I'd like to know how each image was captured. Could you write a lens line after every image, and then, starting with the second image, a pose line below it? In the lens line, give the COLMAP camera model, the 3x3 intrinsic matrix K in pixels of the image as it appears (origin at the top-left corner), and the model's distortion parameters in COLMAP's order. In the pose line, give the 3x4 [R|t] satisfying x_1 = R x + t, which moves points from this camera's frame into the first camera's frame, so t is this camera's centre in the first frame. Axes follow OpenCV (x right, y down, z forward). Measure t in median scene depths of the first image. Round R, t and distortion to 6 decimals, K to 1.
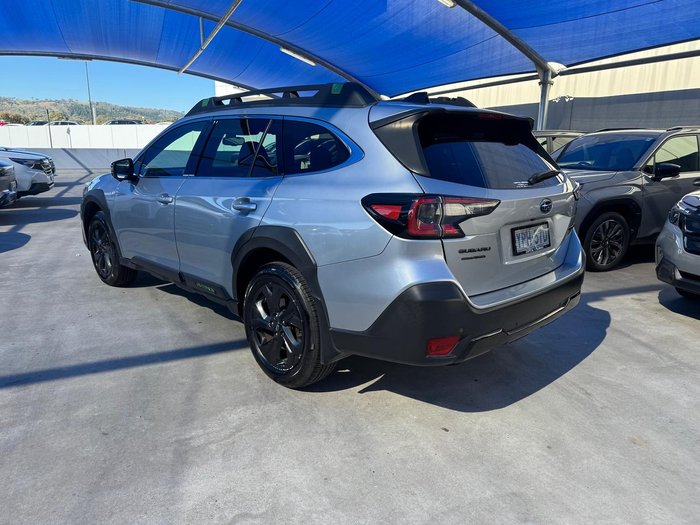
lens RADIAL K [[499.1, 0, 354.4], [0, 499.1, 261.7], [0, 0, 1]] dist [0.012847, -0.028929]
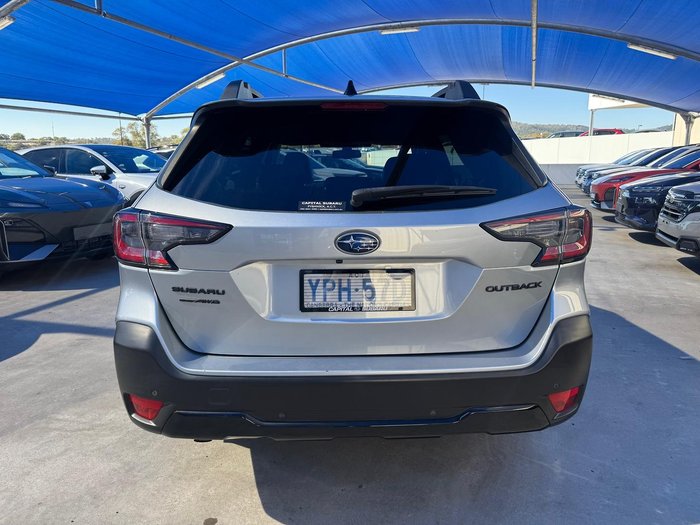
lens RADIAL K [[499.1, 0, 354.4], [0, 499.1, 261.7], [0, 0, 1]] dist [0.012847, -0.028929]
pose [[0.734409, 0.115192, -0.668861, 0.793506], [-0.135674, 0.990518, 0.021618, -0.099521], [0.665009, 0.074871, 0.743073, 0.548972]]
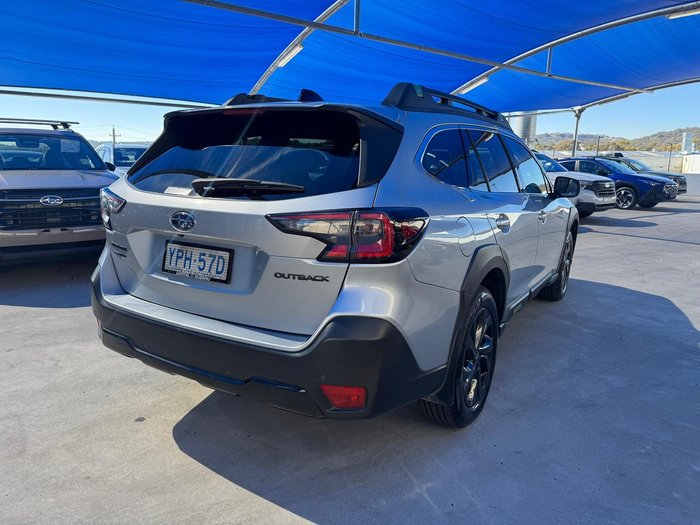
lens RADIAL K [[499.1, 0, 354.4], [0, 499.1, 261.7], [0, 0, 1]] dist [0.012847, -0.028929]
pose [[0.239811, 0.177734, -0.954412, 1.202419], [-0.229778, 0.965557, 0.122074, -0.206282], [0.943235, 0.190028, 0.272390, 1.058987]]
